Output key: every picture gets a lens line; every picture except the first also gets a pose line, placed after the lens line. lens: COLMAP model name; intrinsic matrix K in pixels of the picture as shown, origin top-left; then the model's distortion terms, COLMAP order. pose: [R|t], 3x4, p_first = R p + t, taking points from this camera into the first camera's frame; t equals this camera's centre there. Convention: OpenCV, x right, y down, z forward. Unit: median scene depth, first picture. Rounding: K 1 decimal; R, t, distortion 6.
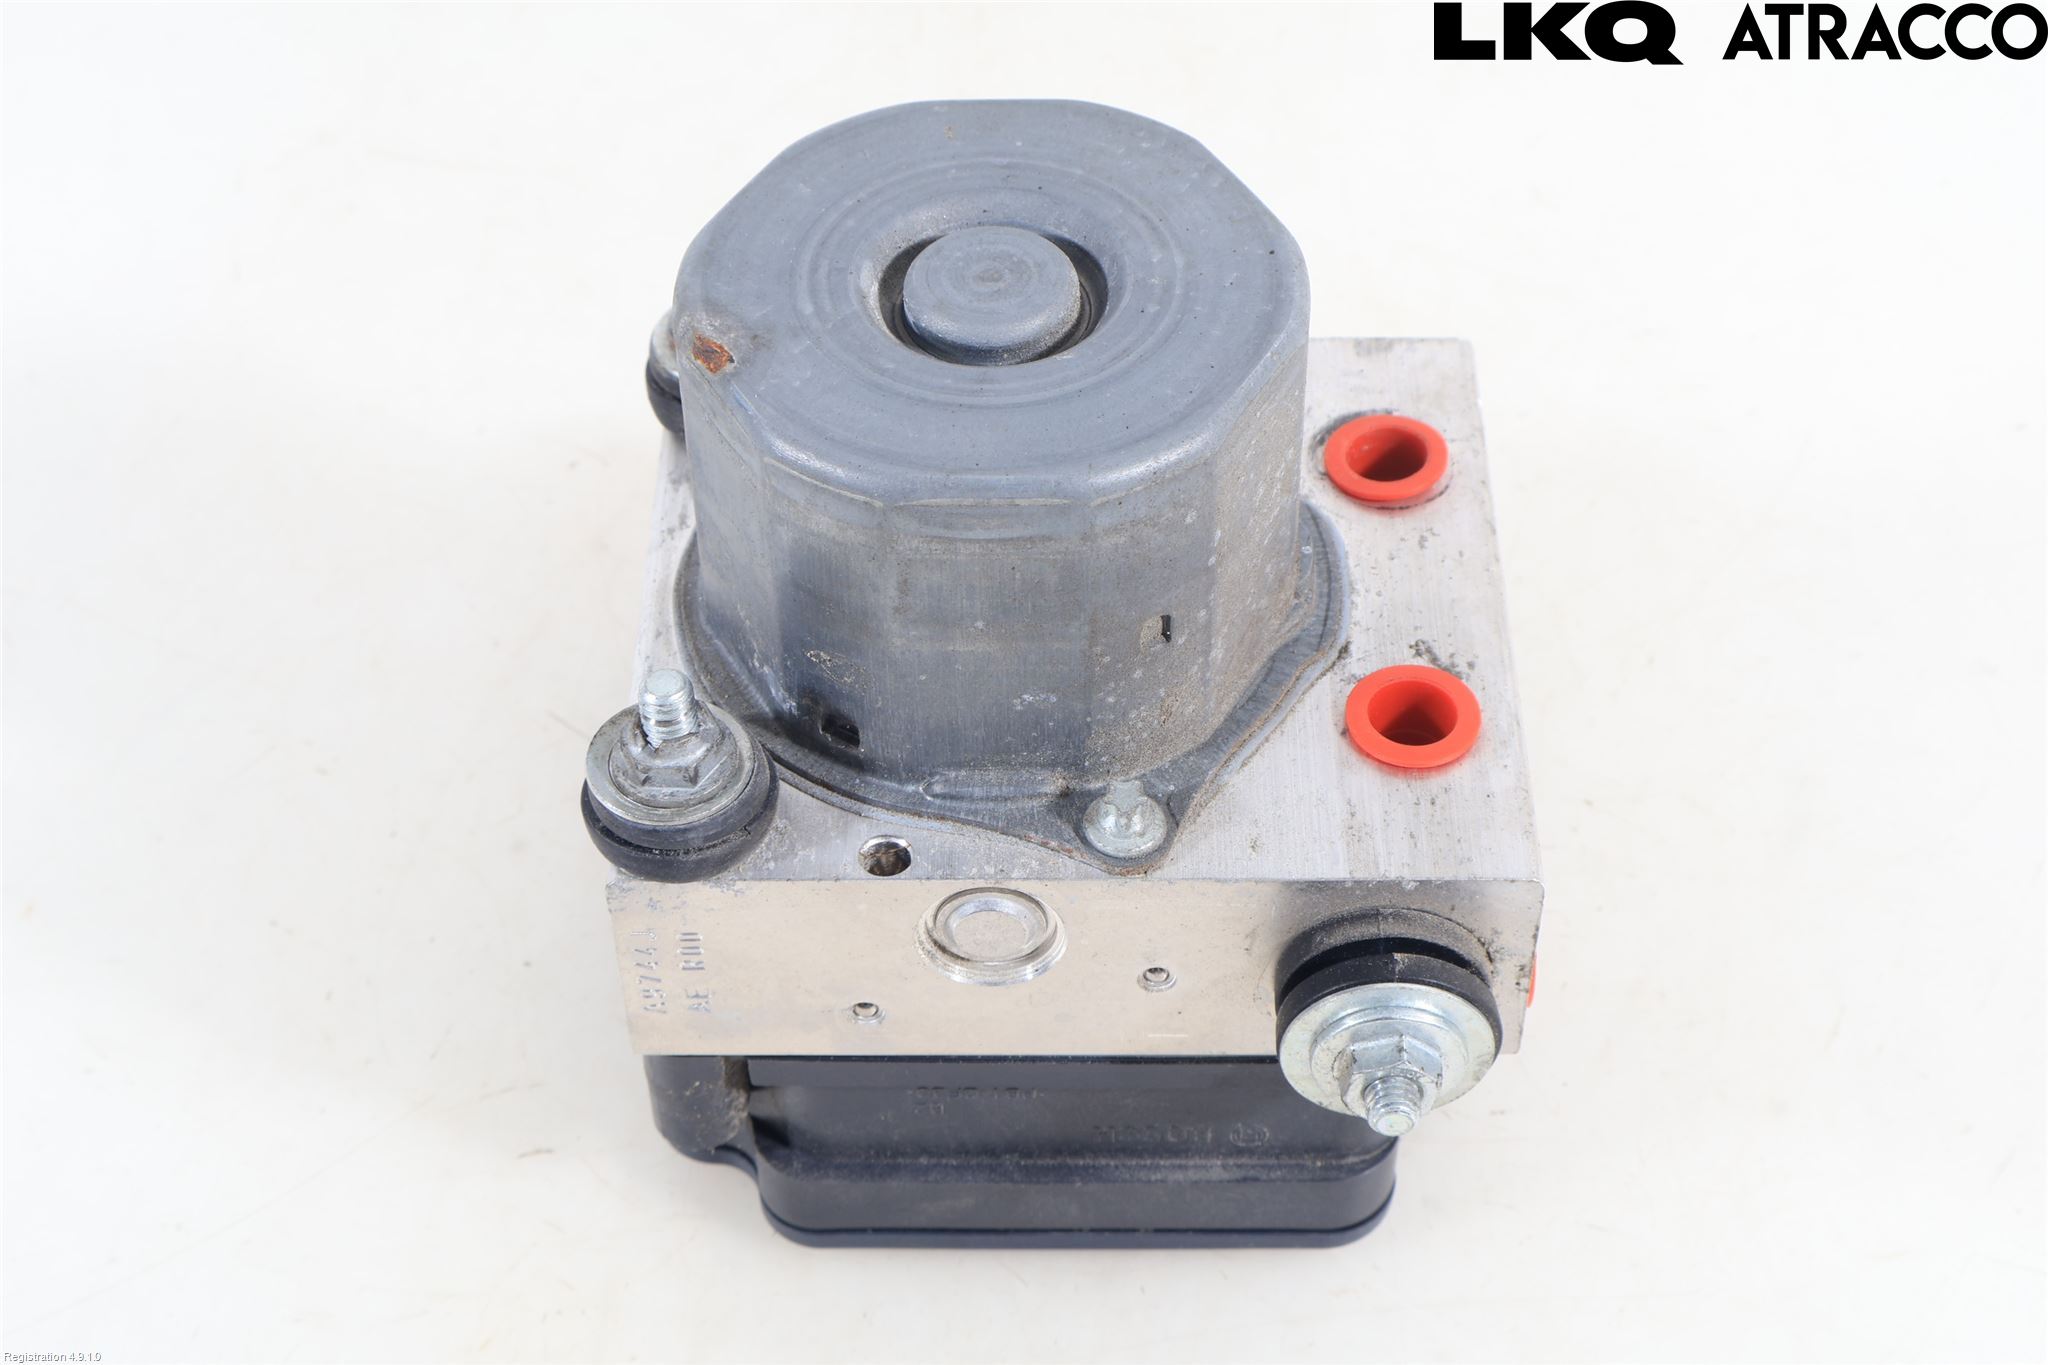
lens RADIAL K [[3318.6, 0, 1022.8], [0, 3318.6, 672.7], [0, 0, 1]] dist [-0.015626, 0.000000]
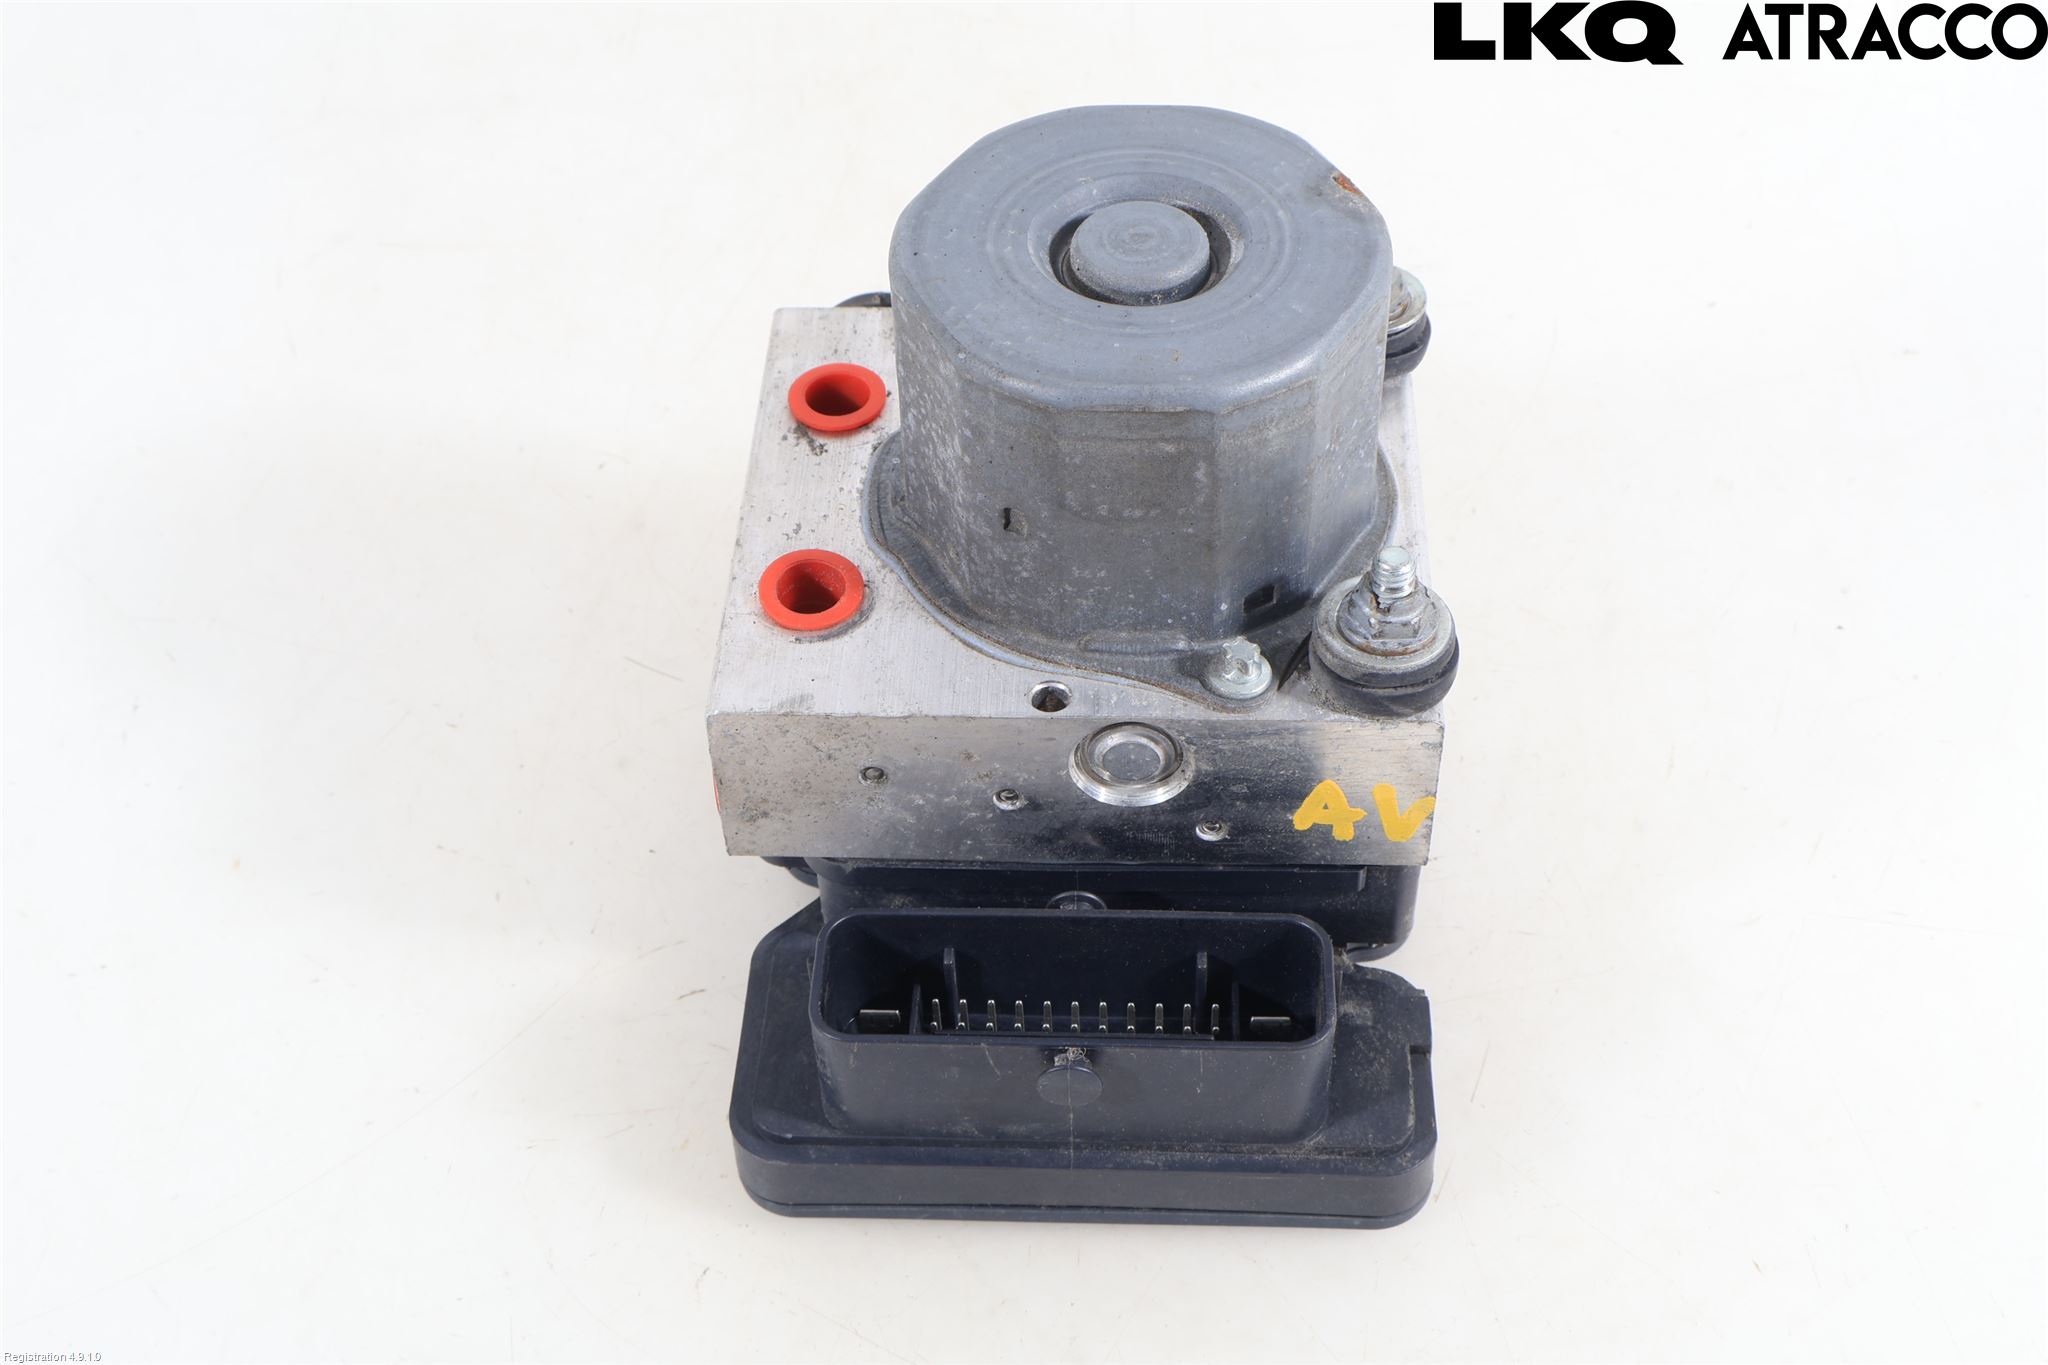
lens RADIAL K [[2645.3, 0, 1024.8], [0, 2645.3, 682.9], [0, 0, 1]] dist [-0.003749, 0.000000]
pose [[-0.998576, 0.004162, 0.053184, -0.017656], [0.052952, -0.043714, 0.997640, -1.070745], [0.006477, 0.999035, 0.043431, 1.060337]]
